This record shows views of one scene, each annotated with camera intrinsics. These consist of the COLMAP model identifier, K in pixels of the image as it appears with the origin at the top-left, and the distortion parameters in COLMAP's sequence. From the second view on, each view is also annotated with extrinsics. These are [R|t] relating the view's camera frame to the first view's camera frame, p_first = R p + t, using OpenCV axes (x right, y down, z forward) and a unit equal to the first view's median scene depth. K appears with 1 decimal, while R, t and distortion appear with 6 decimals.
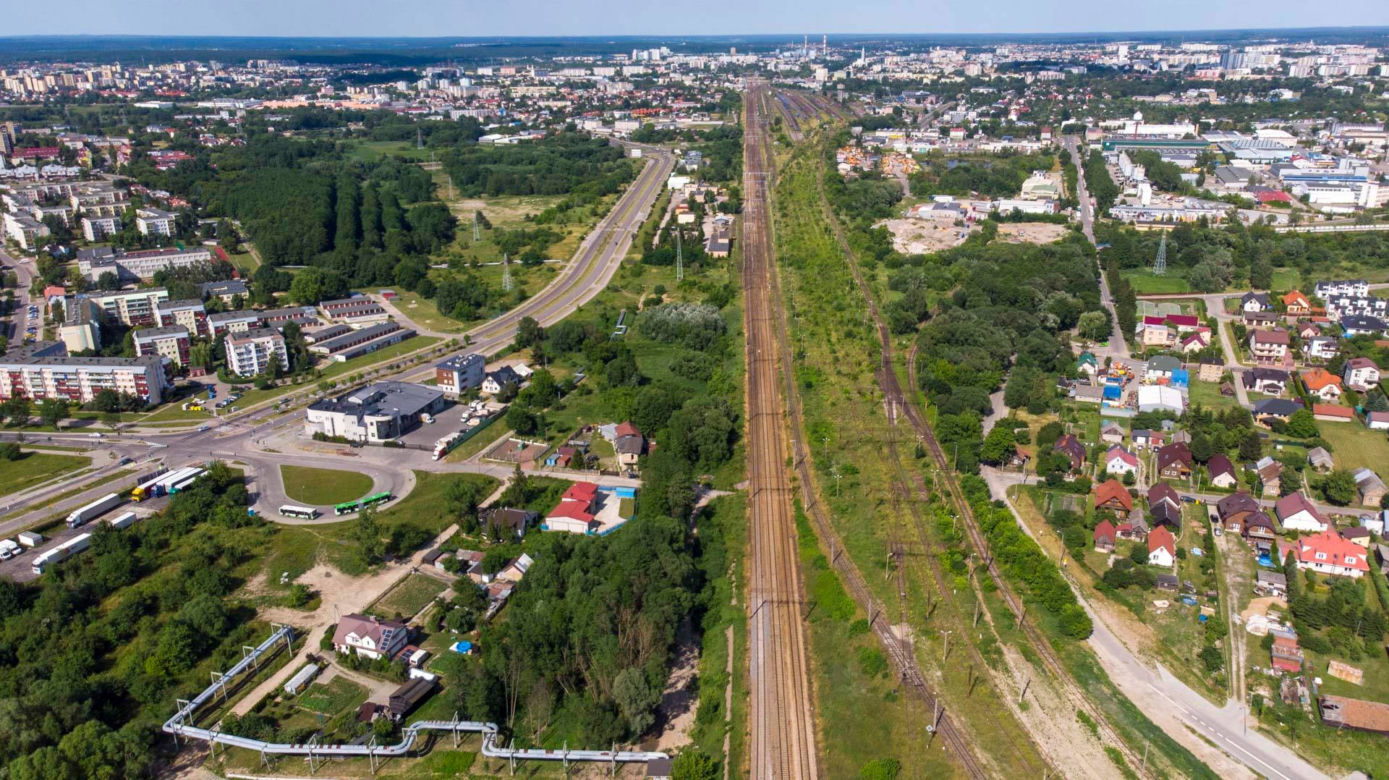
lens RADIAL K [[1020.8, 0, 705.4], [0, 1020.8, 393.7], [0, 0, 1]] dist [0.012623, 0.036732]
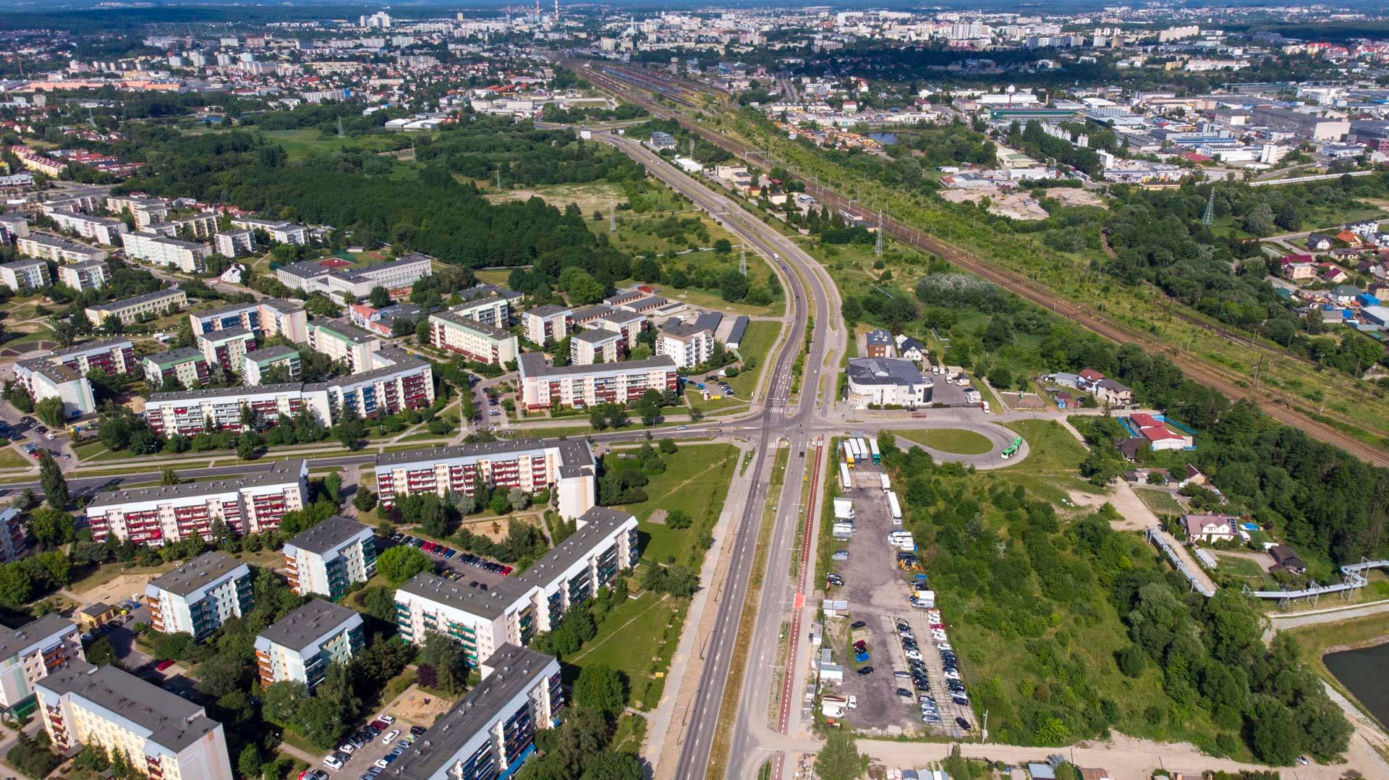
lens RADIAL K [[1020.8, 0, 705.4], [0, 1020.8, 393.7], [0, 0, 1]] dist [0.012623, 0.036732]
pose [[0.953263, -0.106148, 0.282882, -0.828589], [0.096281, 0.994167, 0.048599, -0.045923], [-0.286390, -0.019092, 0.957923, -0.081146]]
